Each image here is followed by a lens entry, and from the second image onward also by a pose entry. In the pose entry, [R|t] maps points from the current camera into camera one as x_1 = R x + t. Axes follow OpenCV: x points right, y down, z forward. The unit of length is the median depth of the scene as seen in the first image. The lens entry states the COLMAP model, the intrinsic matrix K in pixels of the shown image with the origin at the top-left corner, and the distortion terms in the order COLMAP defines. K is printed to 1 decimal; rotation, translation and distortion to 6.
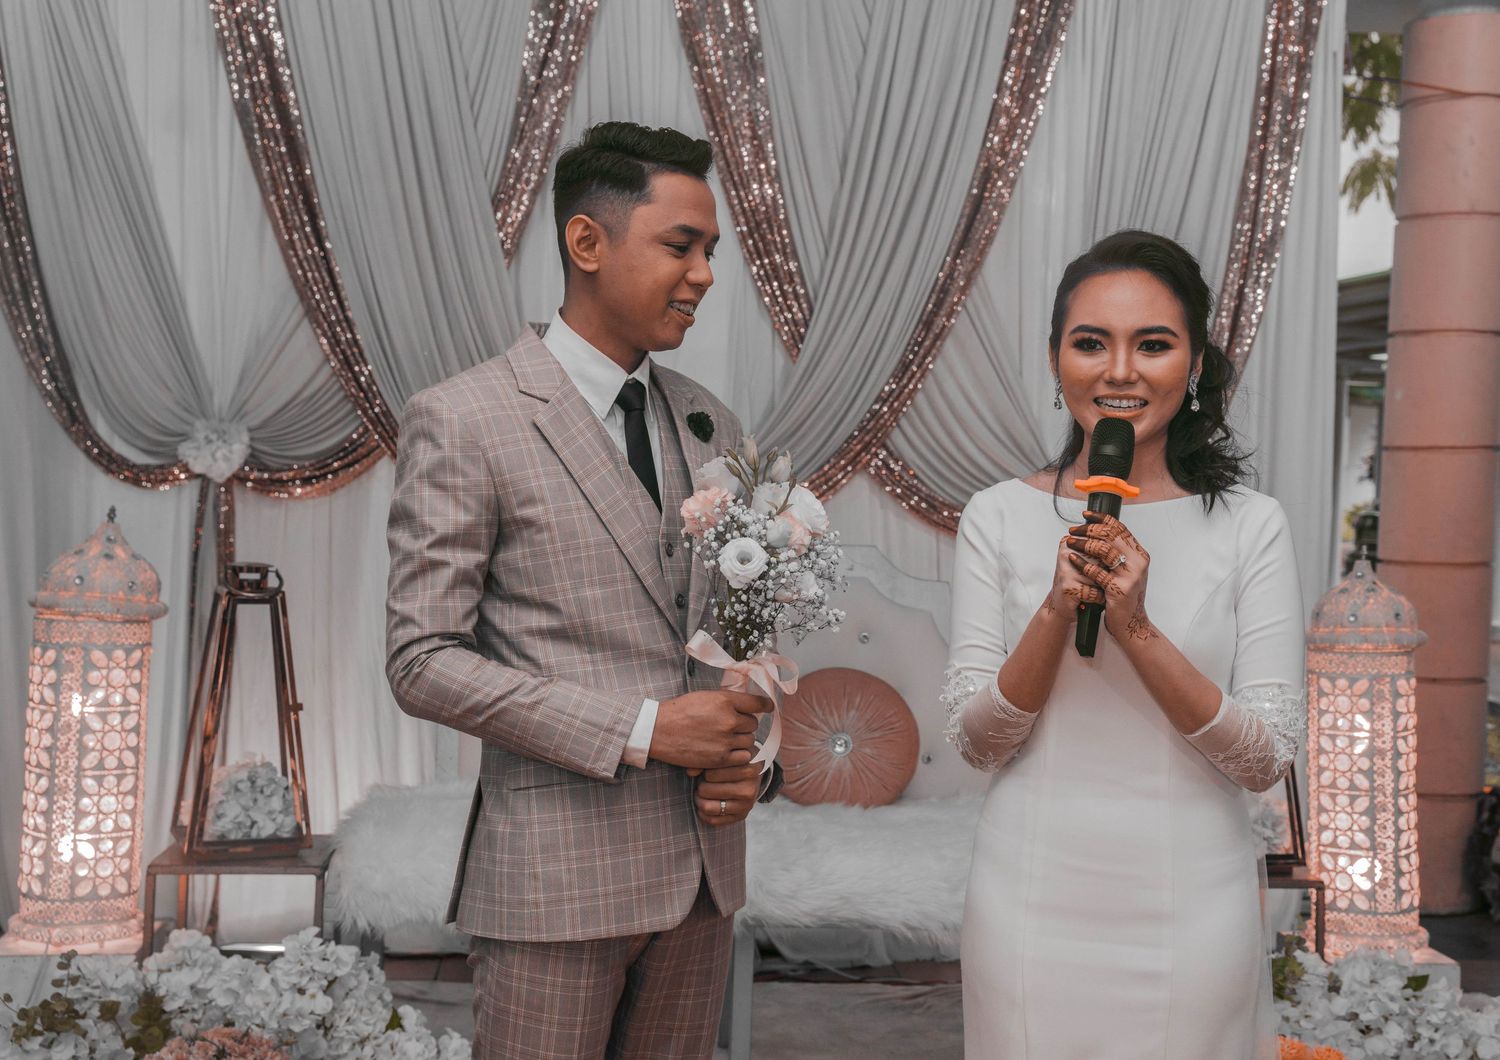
lens RADIAL K [[1970.5, 0, 784.8], [0, 1970.5, 524.2], [0, 0, 1]] dist [0.081936, 0.000000]
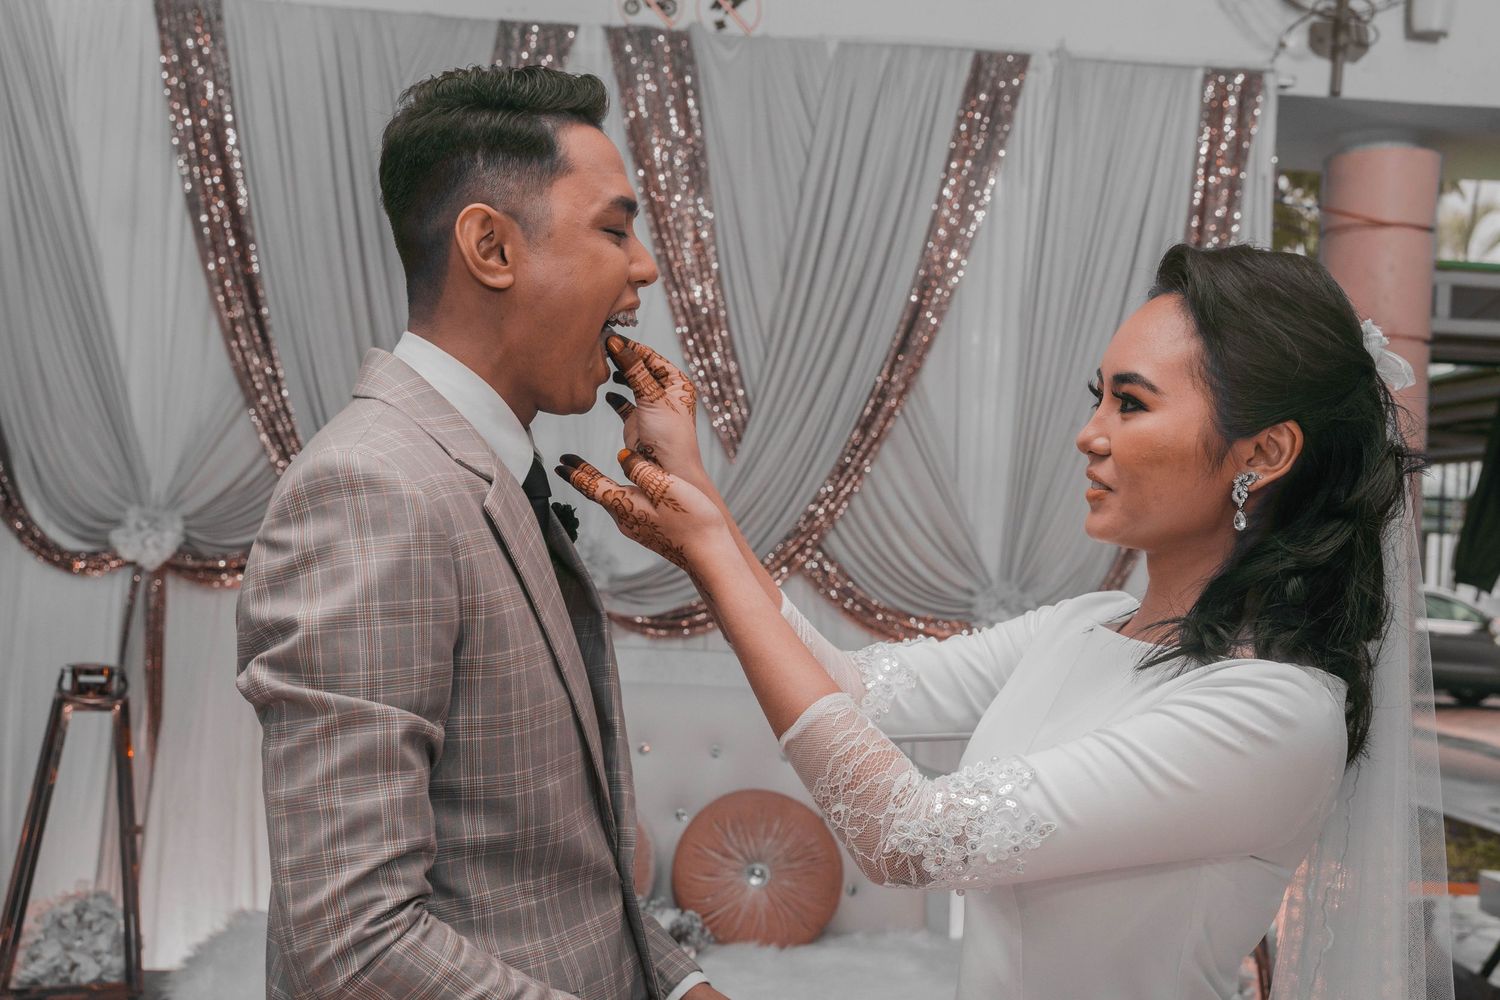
lens RADIAL K [[1736.3, 0, 755.2], [0, 1736.3, 497.6], [0, 0, 1]] dist [0.012261, 0.000000]
pose [[0.999720, 0.022615, 0.006984, 0.011187], [-0.022060, 0.997207, -0.071360, -0.001700], [-0.008579, 0.071186, 0.997426, 0.122314]]
